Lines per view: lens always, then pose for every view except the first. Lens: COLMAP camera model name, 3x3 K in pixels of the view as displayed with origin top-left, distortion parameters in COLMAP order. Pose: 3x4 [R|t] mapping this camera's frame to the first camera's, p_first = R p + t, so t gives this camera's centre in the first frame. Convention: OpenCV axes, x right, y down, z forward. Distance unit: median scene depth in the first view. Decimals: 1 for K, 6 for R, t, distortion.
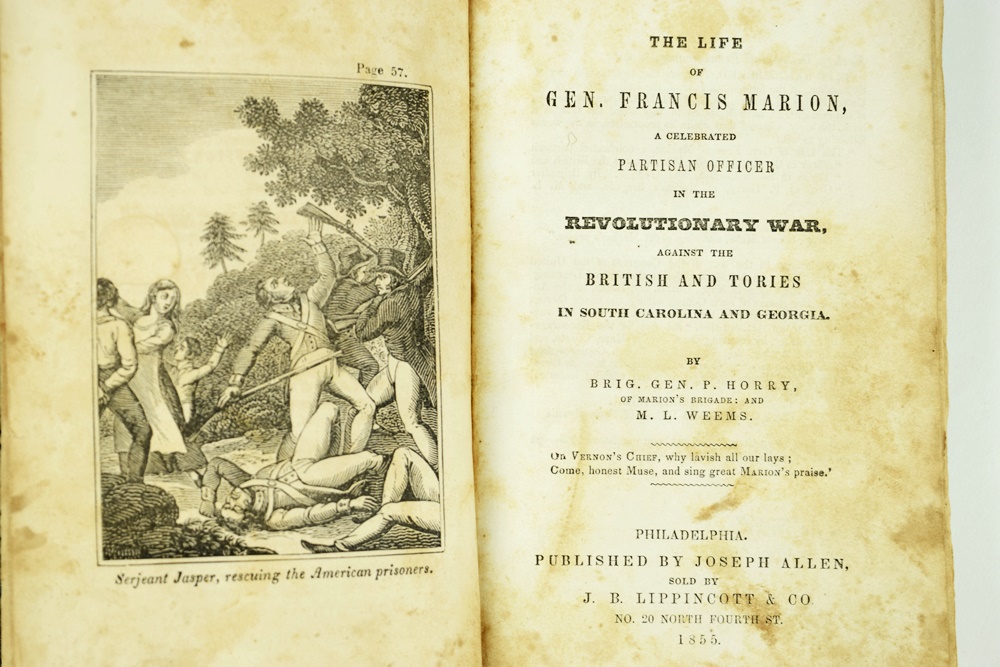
lens RADIAL K [[1918.3, 0, 498.1], [0, 1918.3, 333.4], [0, 0, 1]] dist [0.022527, 0.000000]
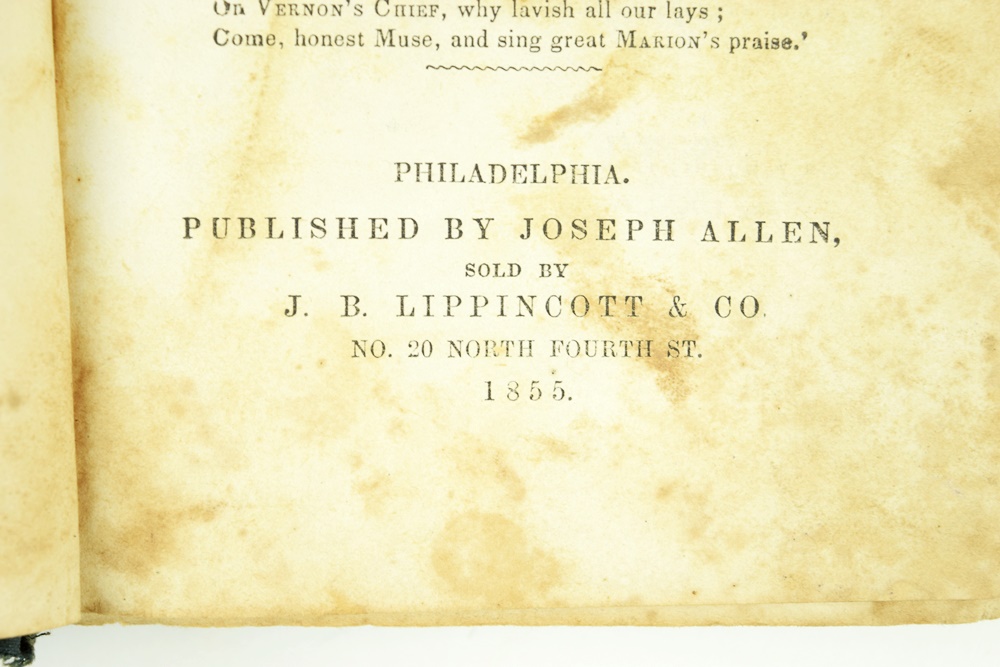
lens RADIAL K [[1918.3, 0, 501.2], [0, 1918.3, 334.8], [0, 0, 1]] dist [0.022527, 0.000000]
pose [[0.999921, -0.007491, 0.010090, 0.092884], [0.006209, 0.992567, 0.121537, 0.086801], [-0.010925, -0.121465, 0.992536, 0.522886]]
